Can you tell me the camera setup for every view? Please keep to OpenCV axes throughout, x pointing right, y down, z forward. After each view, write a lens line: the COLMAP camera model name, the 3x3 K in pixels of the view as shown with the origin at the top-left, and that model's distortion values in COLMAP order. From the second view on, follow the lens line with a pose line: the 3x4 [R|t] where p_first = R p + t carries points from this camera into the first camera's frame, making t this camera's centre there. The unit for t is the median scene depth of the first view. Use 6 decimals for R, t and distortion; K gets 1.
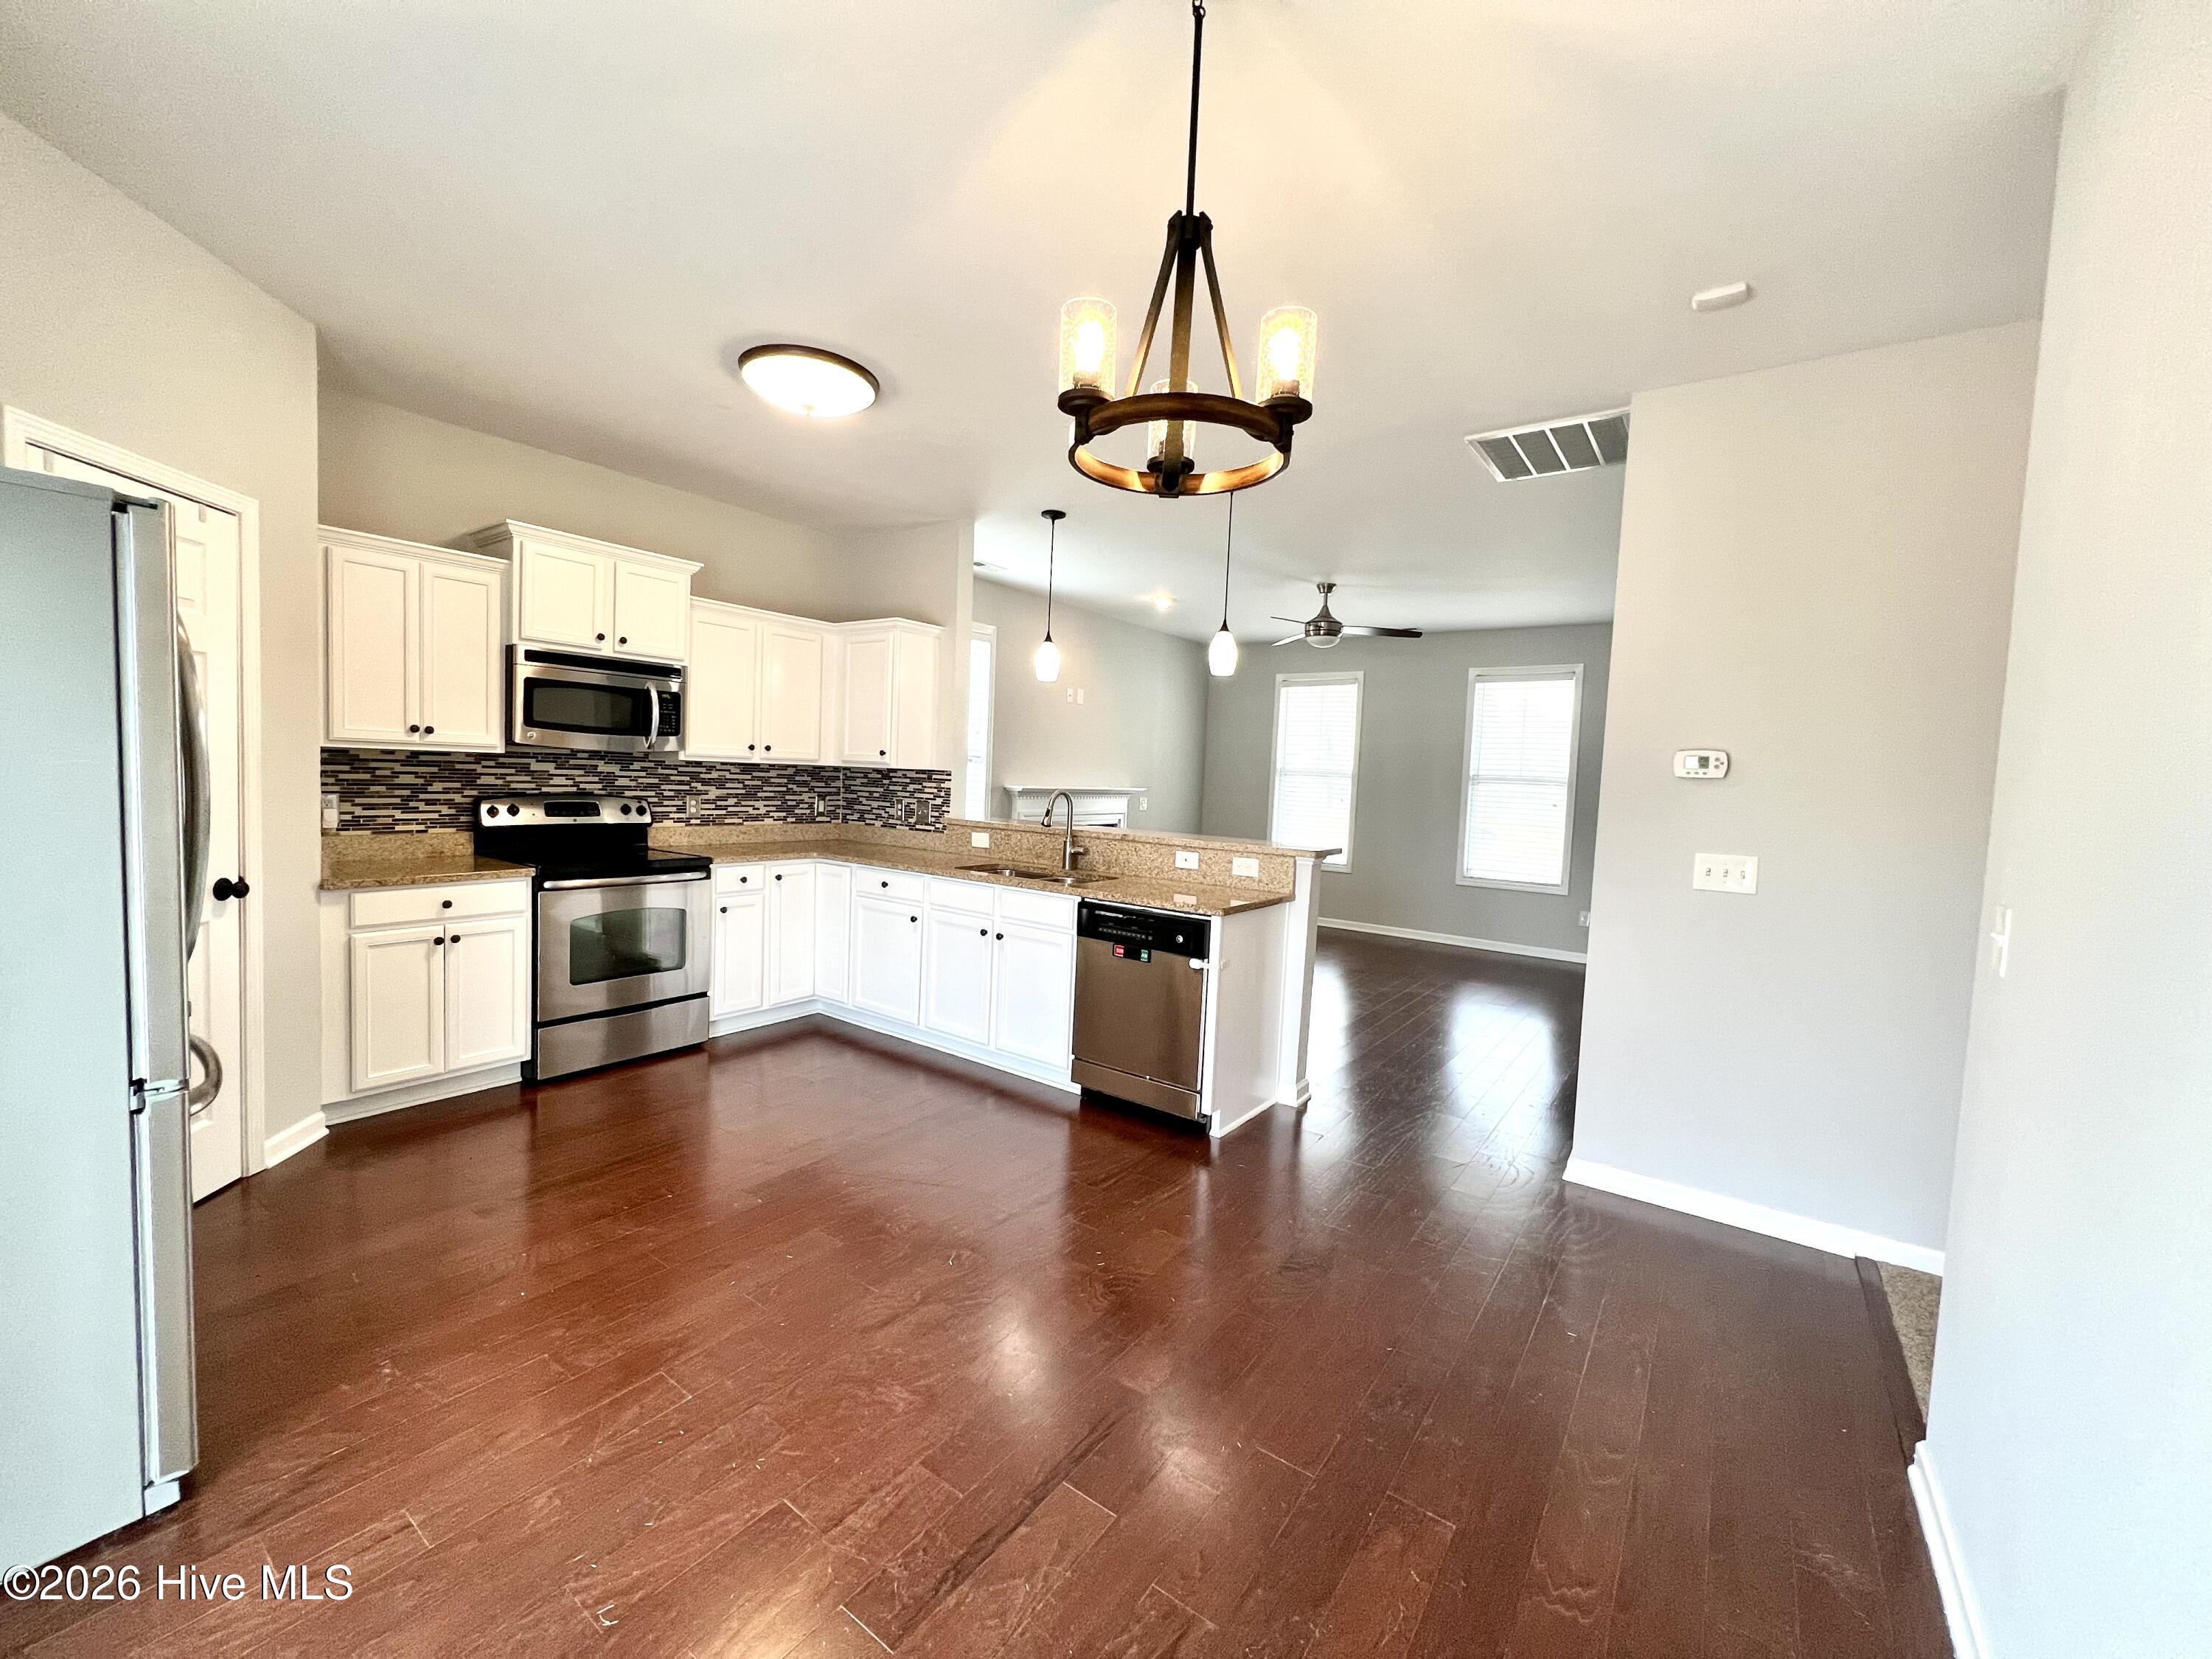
lens RADIAL K [[880.7, 0, 1100.3], [0, 880.7, 823.0], [0, 0, 1]] dist [-0.002331, -0.000102]
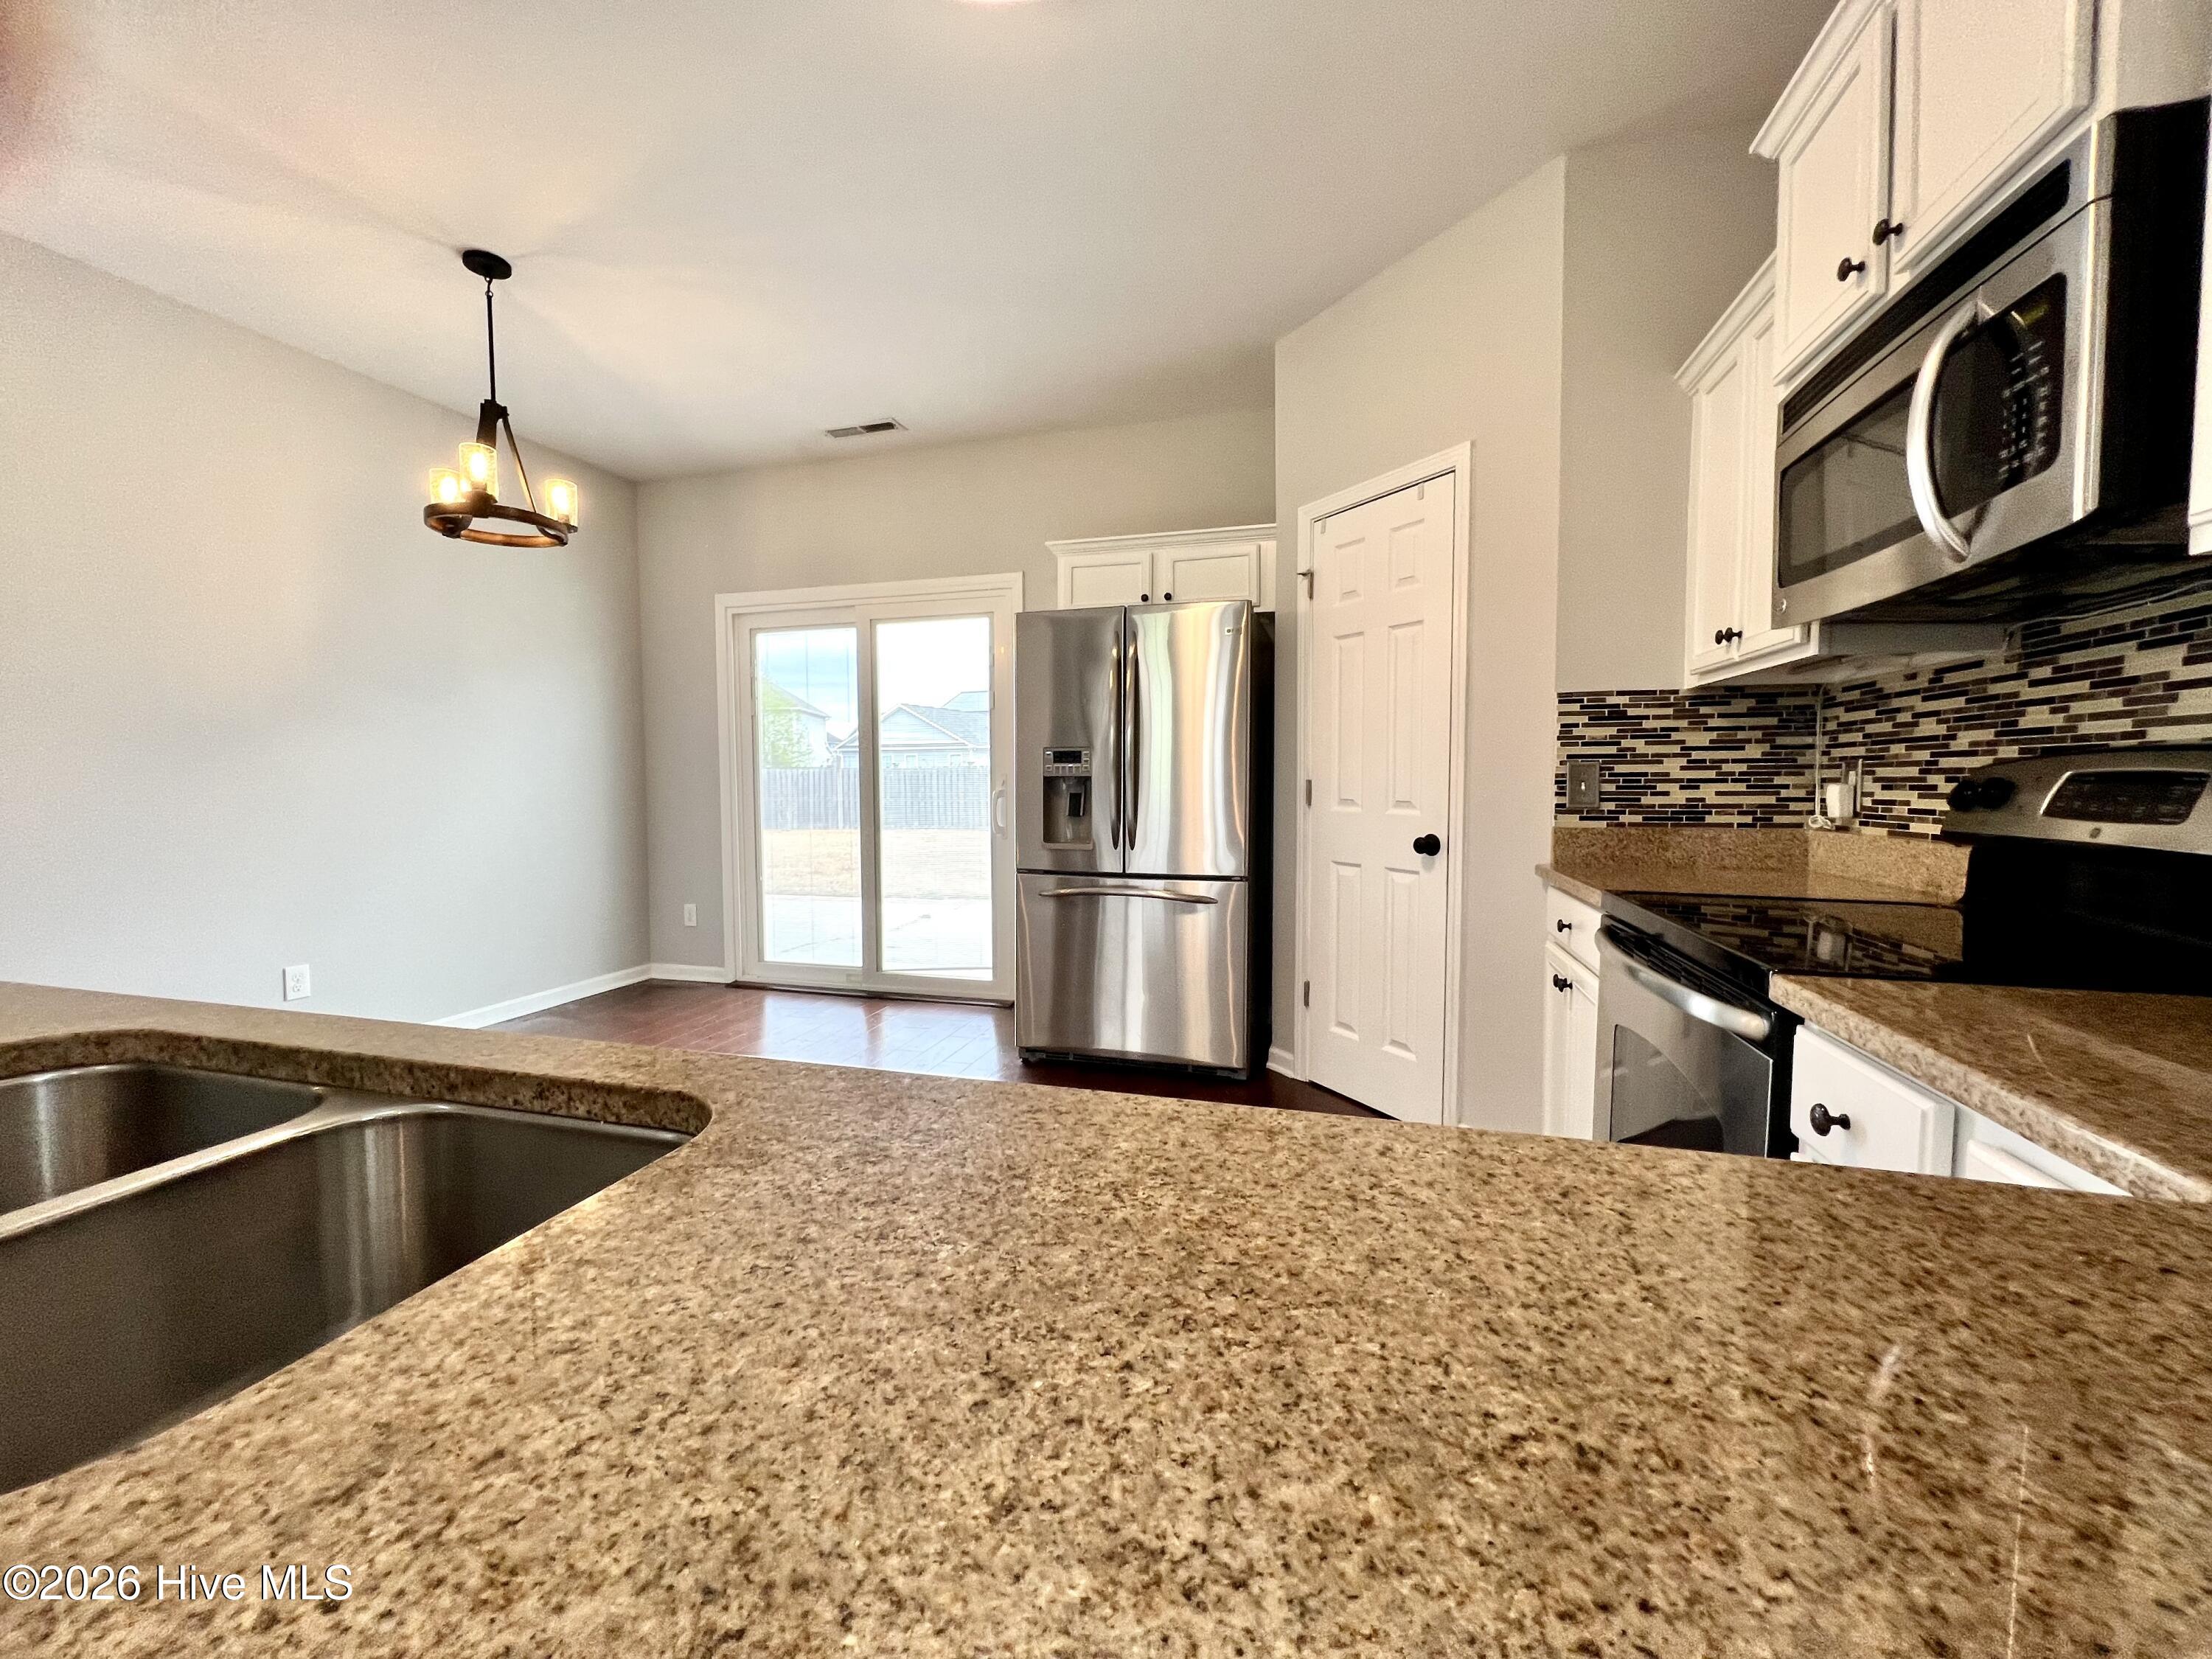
lens RADIAL K [[880.7, 0, 1100.3], [0, 880.7, 823.0], [0, 0, 1]] dist [-0.002331, -0.000102]
pose [[-0.942265, -0.022272, -0.334127, -0.169342], [-0.056045, 0.994201, 0.091782, -0.013930], [0.330145, 0.105209, -0.938049, 1.099899]]
